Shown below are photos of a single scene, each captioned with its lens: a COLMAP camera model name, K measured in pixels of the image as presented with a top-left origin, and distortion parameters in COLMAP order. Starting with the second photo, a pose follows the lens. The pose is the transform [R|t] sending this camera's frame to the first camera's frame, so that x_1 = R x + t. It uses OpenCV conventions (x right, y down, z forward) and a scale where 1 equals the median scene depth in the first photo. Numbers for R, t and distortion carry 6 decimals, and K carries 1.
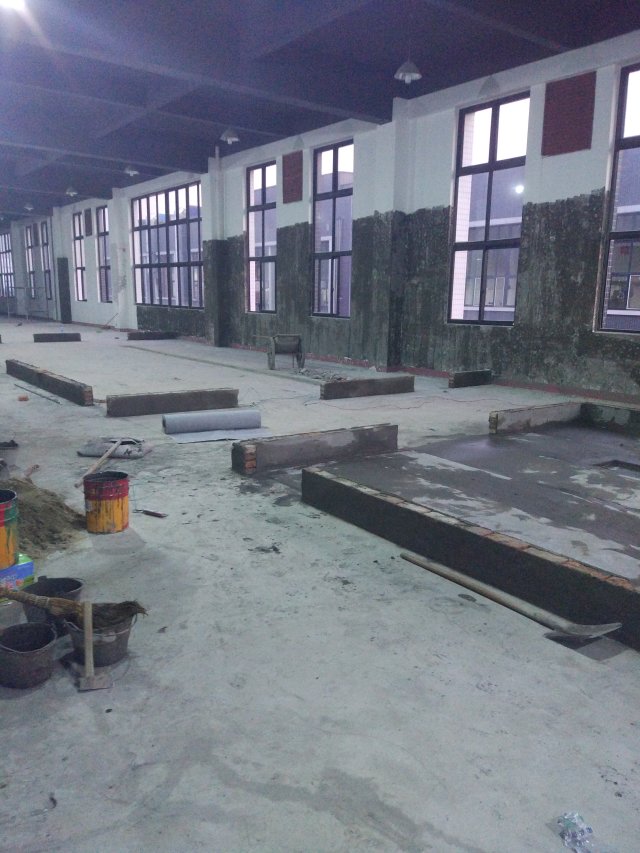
lens RADIAL K [[728.6, 0, 325.6], [0, 728.6, 429.1], [0, 0, 1]] dist [0.077708, -0.184482]
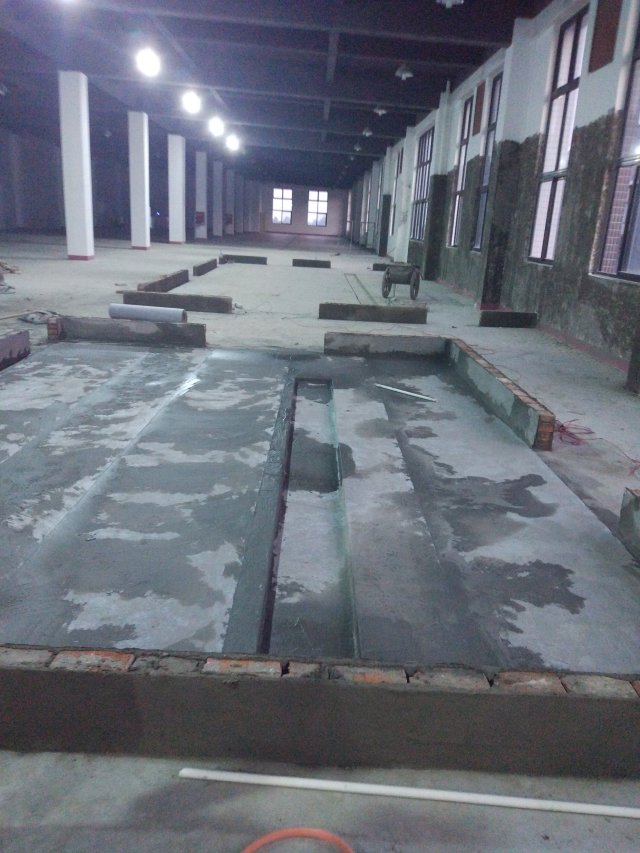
lens RADIAL K [[728.6, 0, 325.6], [0, 728.6, 429.1], [0, 0, 1]] dist [0.077708, -0.184482]
pose [[0.822440, 0.186938, -0.537258, 1.590170], [-0.148525, 0.982268, 0.114416, -0.008200], [0.549120, -0.014304, 0.835621, 0.219366]]
